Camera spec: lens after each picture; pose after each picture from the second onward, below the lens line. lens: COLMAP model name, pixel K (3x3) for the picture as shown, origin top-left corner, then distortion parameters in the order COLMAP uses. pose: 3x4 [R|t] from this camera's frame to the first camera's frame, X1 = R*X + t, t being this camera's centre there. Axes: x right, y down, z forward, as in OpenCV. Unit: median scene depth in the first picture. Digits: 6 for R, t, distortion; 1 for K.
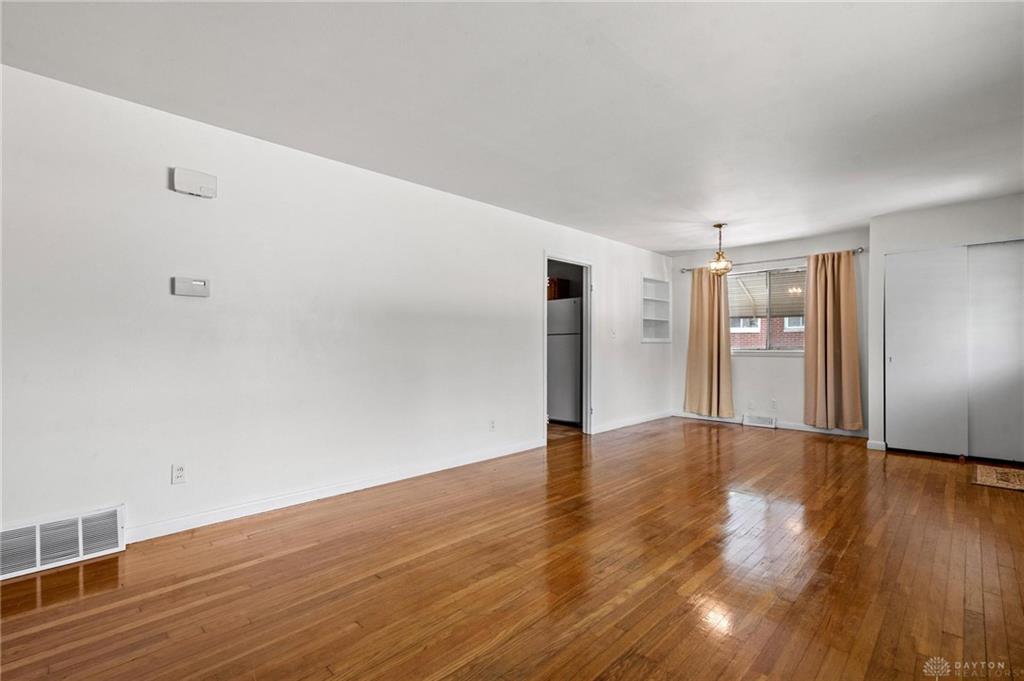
lens RADIAL K [[465.2, 0, 516.0], [0, 465.2, 345.7], [0, 0, 1]] dist [0.013742, 0.000760]
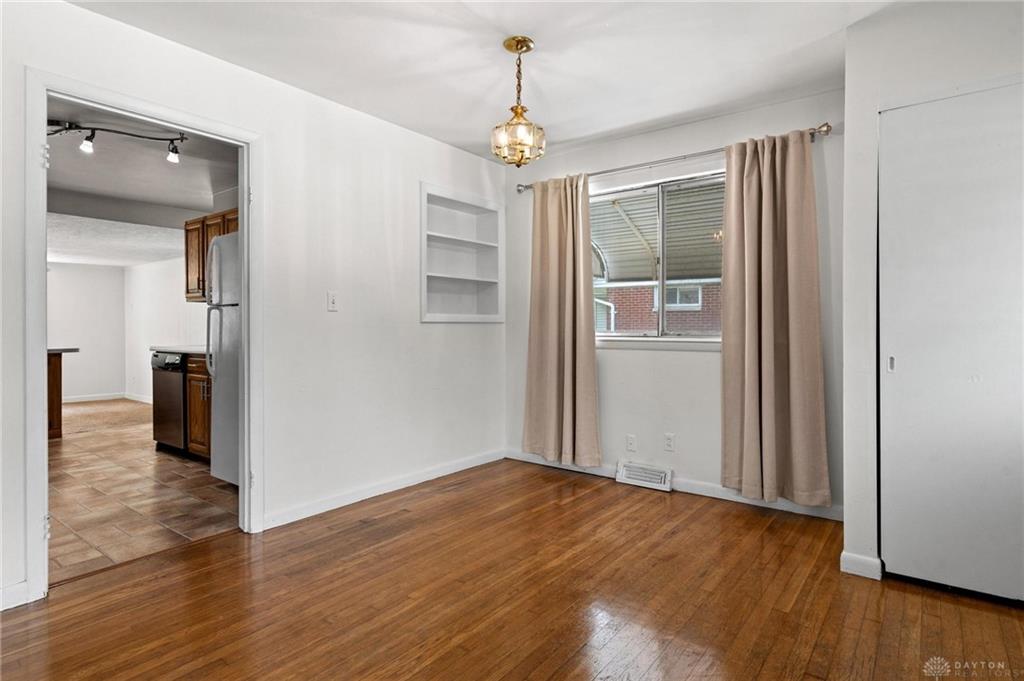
lens RADIAL K [[515.8, 0, 519.0], [0, 515.8, 324.2], [0, 0, 1]] dist [0.002542, -0.000579]
pose [[0.994842, 0.001252, 0.101427, 0.350629], [-0.000910, 0.999994, -0.003419, -0.003205], [-0.101431, 0.003309, 0.994837, 0.481197]]
